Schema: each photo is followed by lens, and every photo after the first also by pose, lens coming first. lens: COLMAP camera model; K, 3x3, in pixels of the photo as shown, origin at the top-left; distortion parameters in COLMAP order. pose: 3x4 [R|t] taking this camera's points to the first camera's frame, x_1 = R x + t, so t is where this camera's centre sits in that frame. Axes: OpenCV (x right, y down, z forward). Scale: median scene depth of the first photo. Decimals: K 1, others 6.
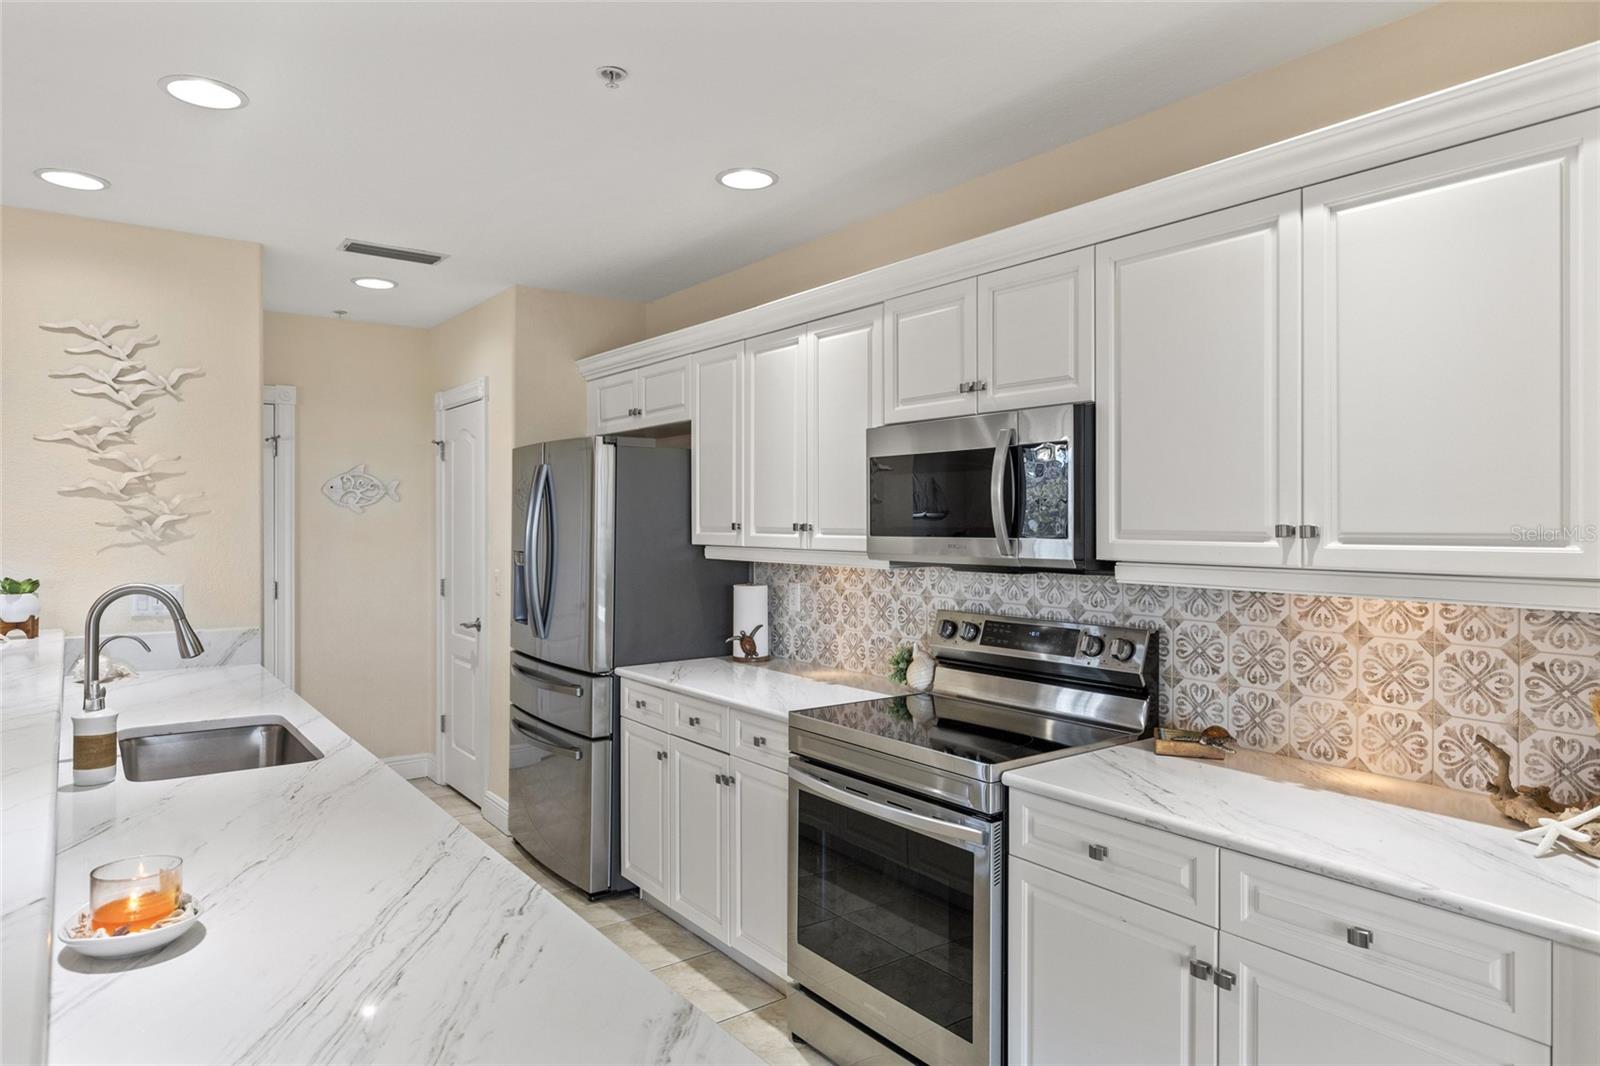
lens RADIAL K [[972.4, 0, 797.2], [0, 972.4, 523.5], [0, 0, 1]] dist [0.000084, -0.000446]
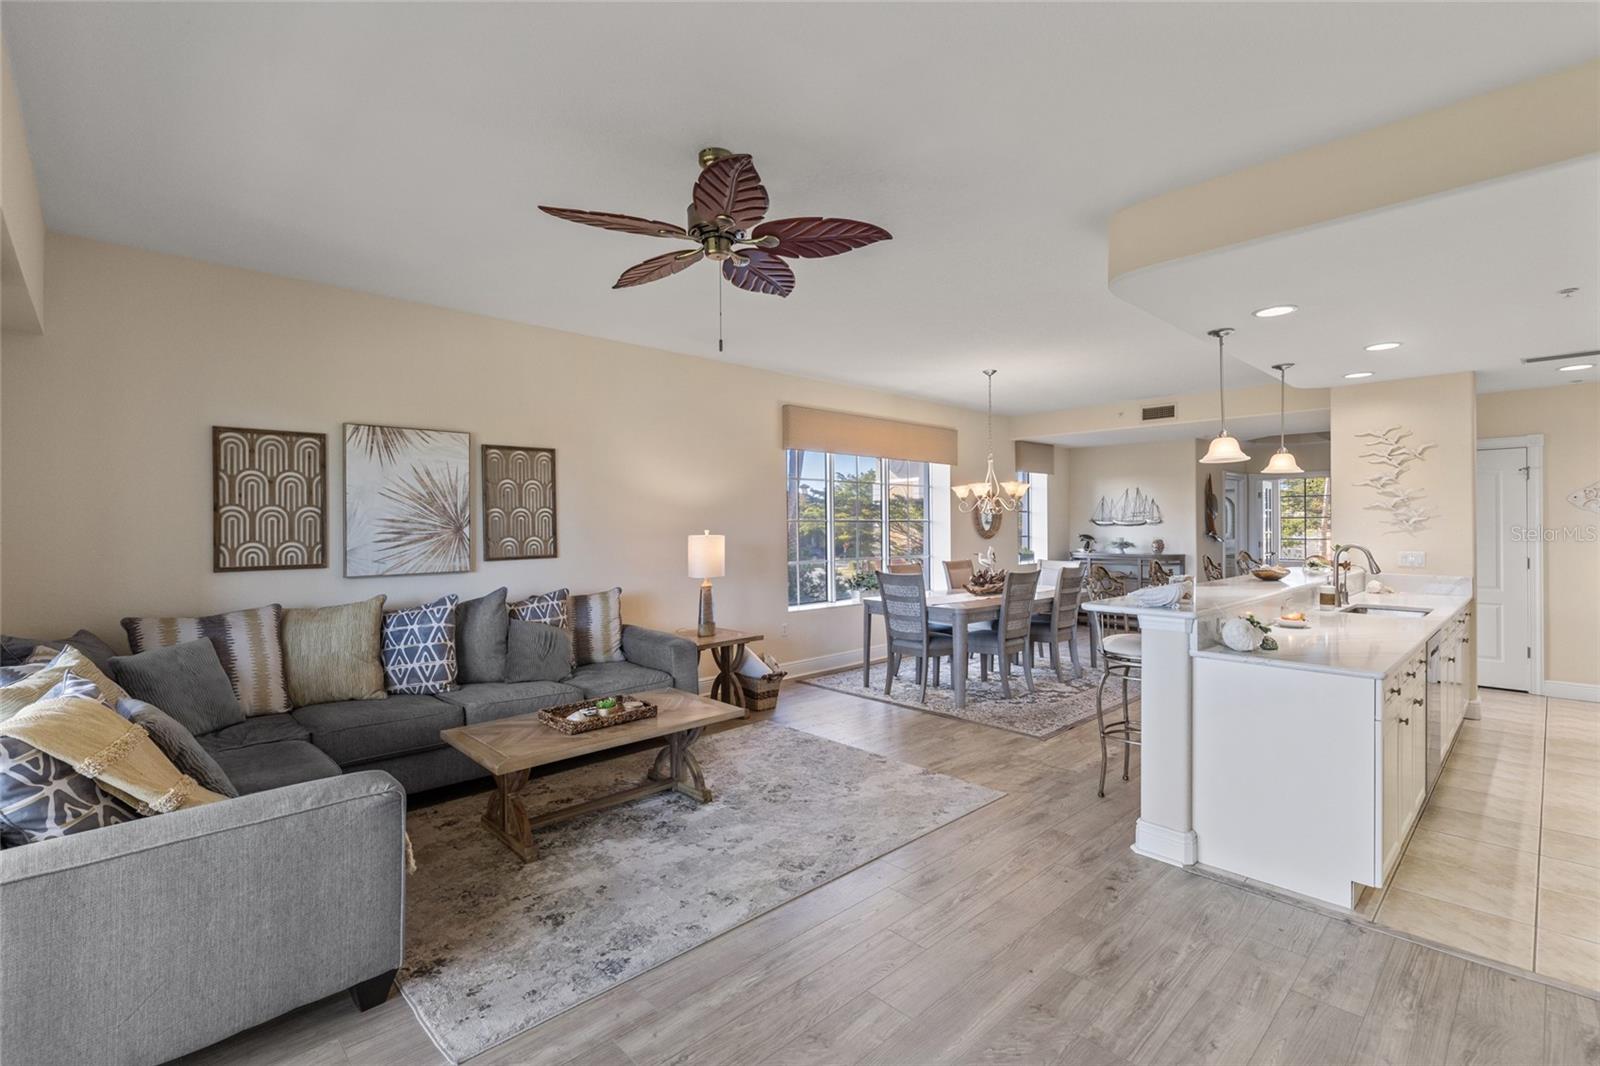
lens RADIAL K [[717.9, 0, 796.4], [0, 717.9, 528.7], [0, 0, 1]] dist [0.003920, 0.000610]
pose [[0.121076, 0.000612, -0.992643, 0.879613], [0.004074, 0.999991, 0.001113, 0.009829], [0.992635, -0.004179, 0.121073, -0.600535]]
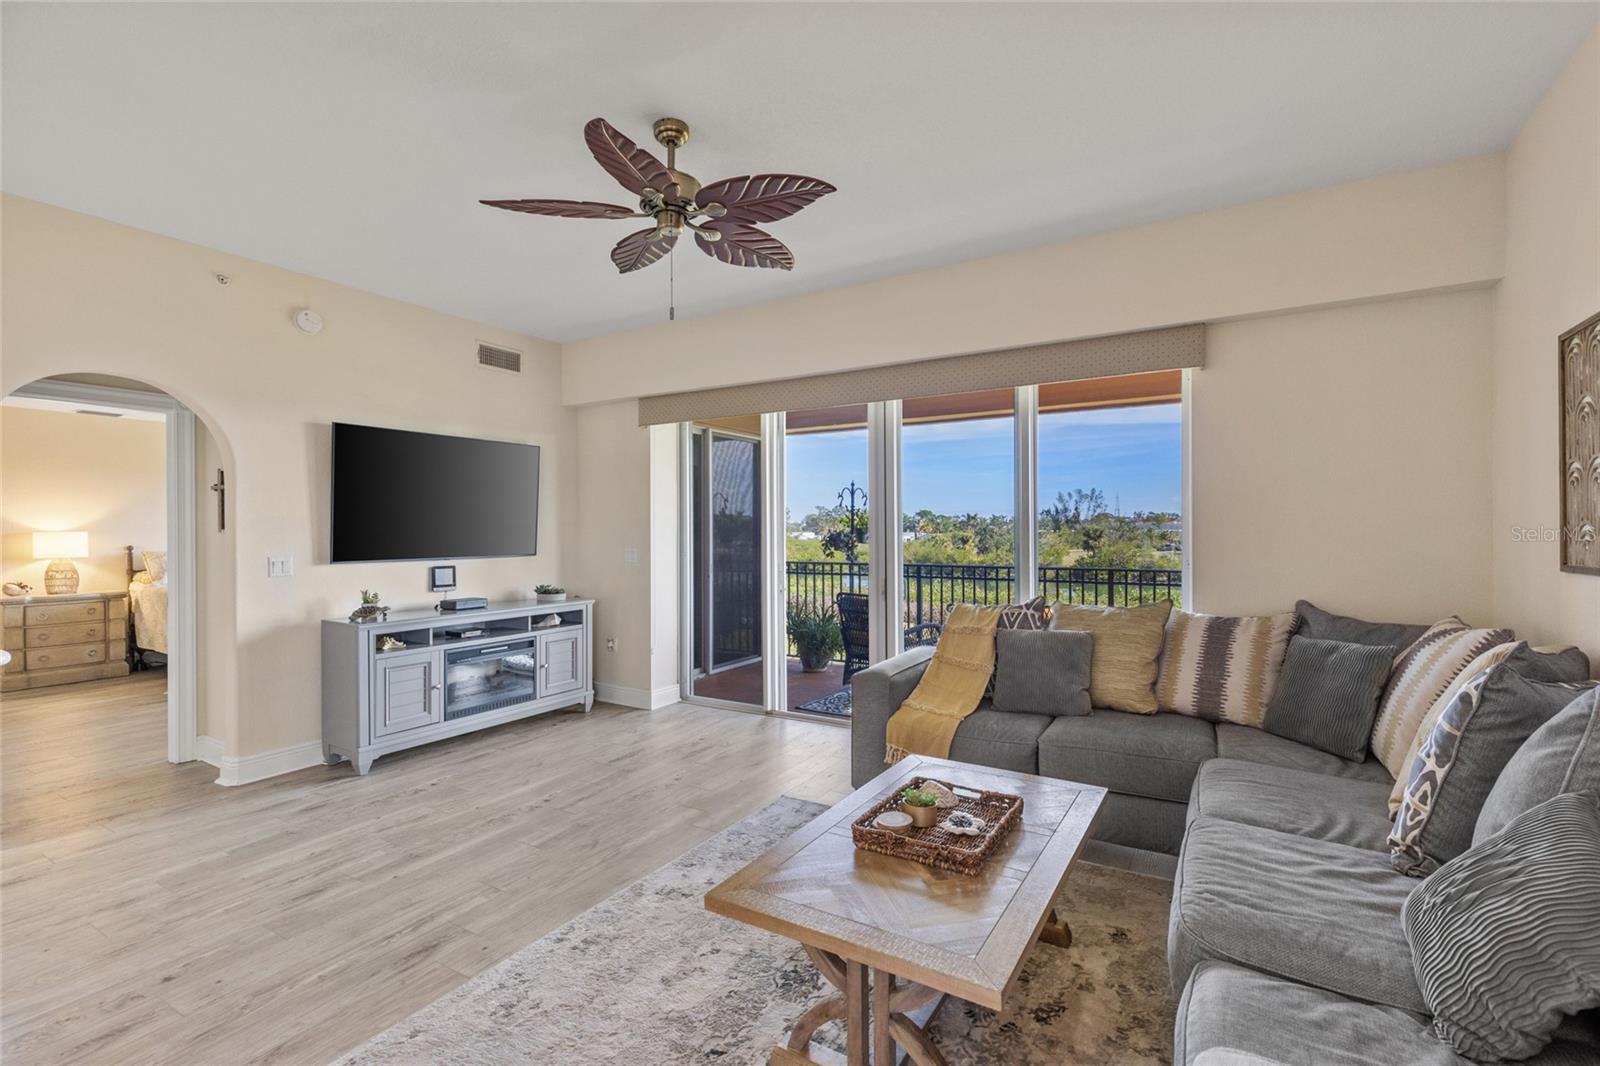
lens RADIAL K [[716.9, 0, 802.4], [0, 716.9, 530.7], [0, 0, 1]] dist [0.000561, -0.000276]
pose [[-0.381897, -0.001936, 0.924203, -1.018321], [0.004887, 0.999980, 0.004115, 0.034127], [-0.924192, 0.006088, -0.381880, -0.385446]]
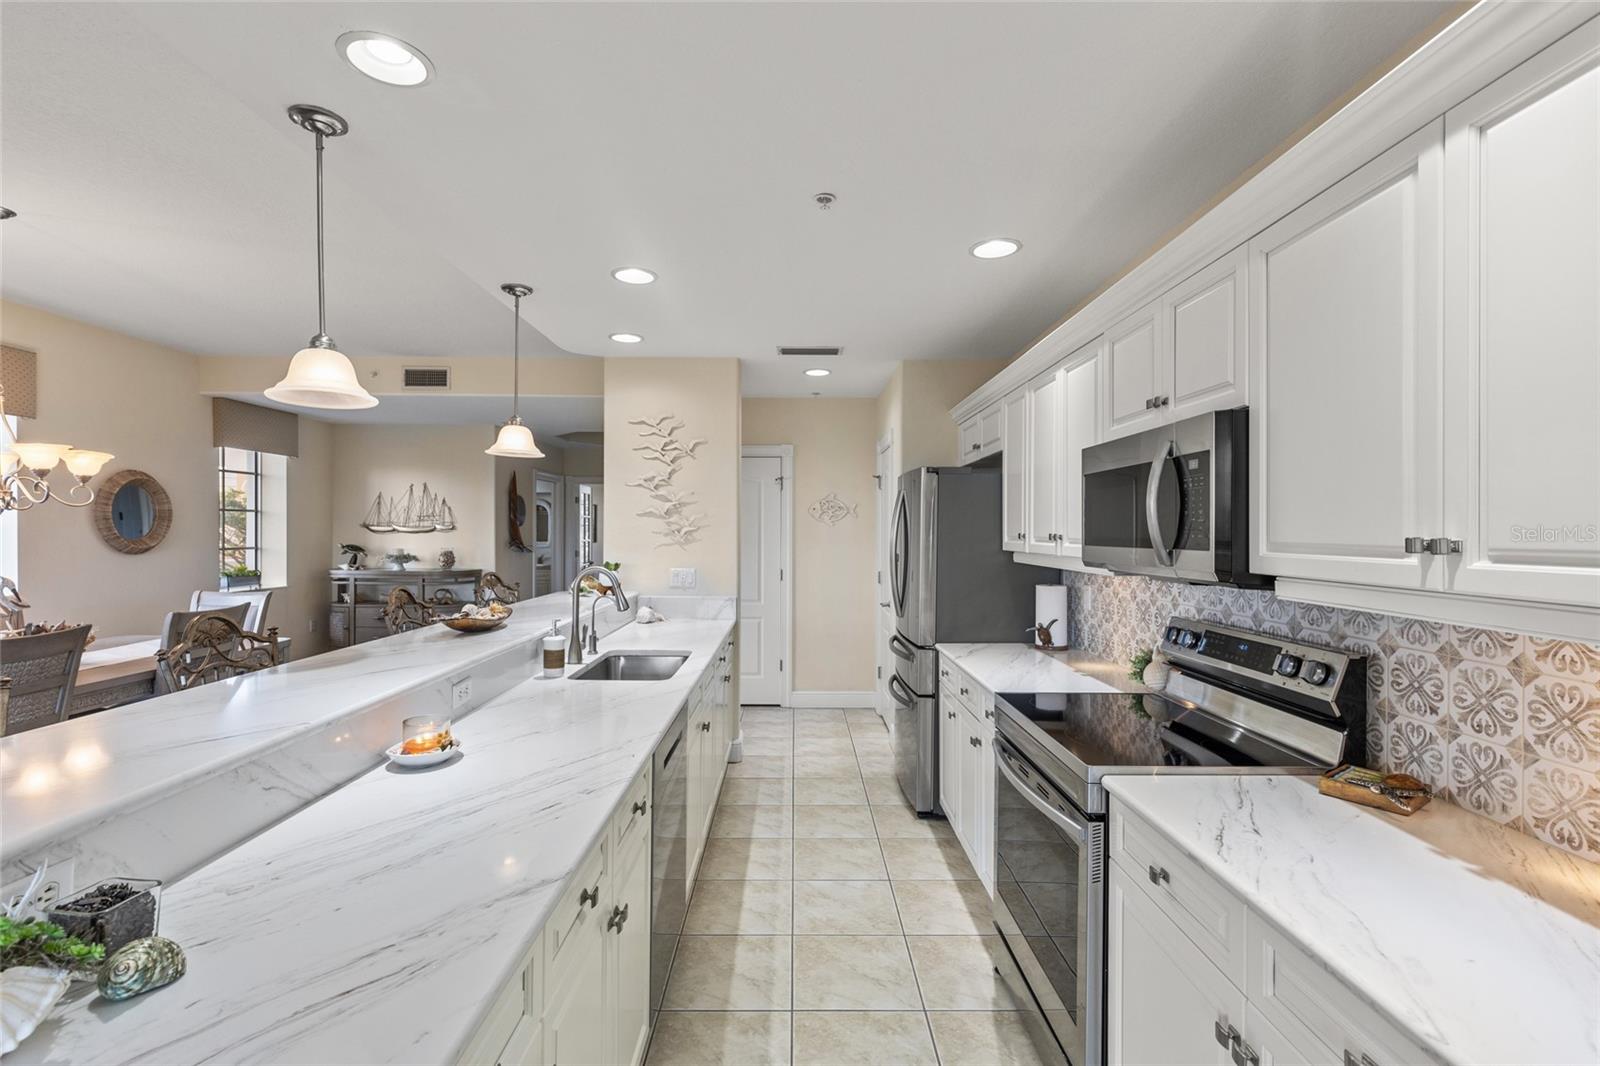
lens RADIAL K [[716.2, 0, 795.7], [0, 716.2, 534.6], [0, 0, 1]] dist [0.003192, -0.000336]
pose [[0.804178, 0.004741, -0.594369, 0.302274], [-0.003489, 0.999989, 0.003255, -0.001076], [0.594378, -0.000544, 0.804186, 0.146342]]
